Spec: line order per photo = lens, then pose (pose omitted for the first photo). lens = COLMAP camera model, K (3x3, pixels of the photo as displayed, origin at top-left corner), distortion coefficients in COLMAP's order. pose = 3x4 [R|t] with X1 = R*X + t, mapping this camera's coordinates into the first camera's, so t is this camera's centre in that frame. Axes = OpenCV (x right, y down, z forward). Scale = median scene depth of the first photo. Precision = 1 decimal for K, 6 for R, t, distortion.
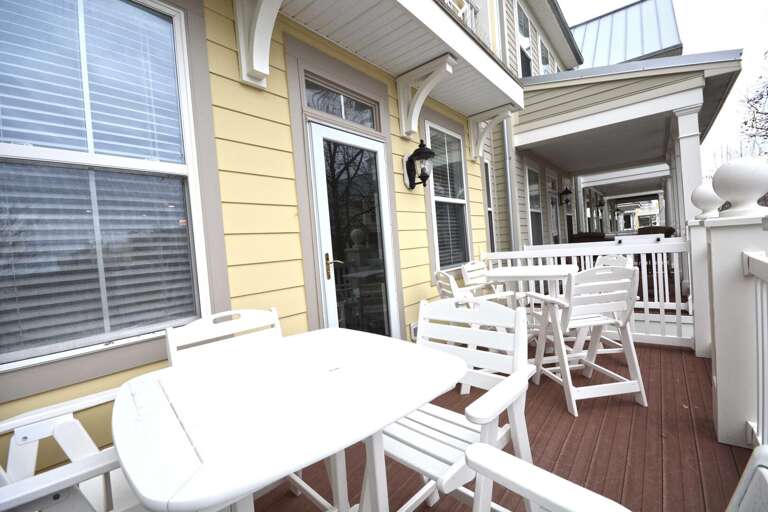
lens RADIAL K [[304.6, 0, 384.0], [0, 304.6, 256.0], [0, 0, 1]] dist [0.001550, 0.000108]
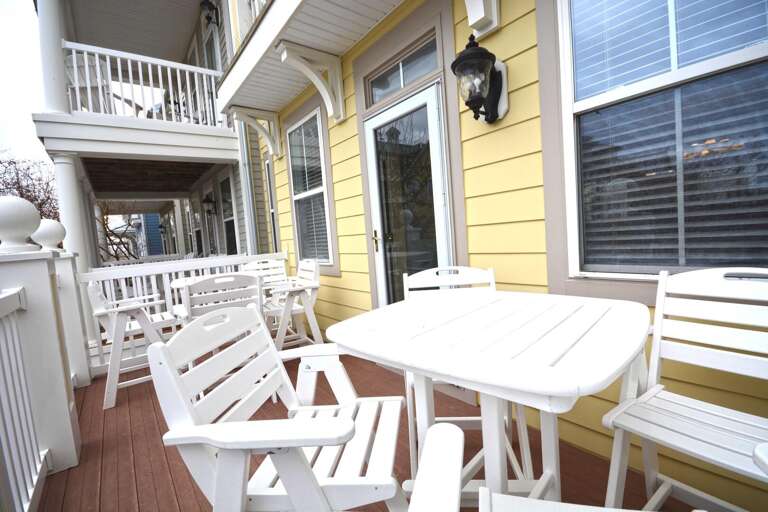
lens RADIAL K [[332.6, 0, 382.9], [0, 332.6, 252.3], [0, 0, 1]] dist [-0.001019, -0.000045]
pose [[-0.161140, 0.170245, -0.972137, 1.095323], [0.080144, 0.984014, 0.159041, -0.130385], [0.983672, -0.052284, -0.172208, 1.242092]]
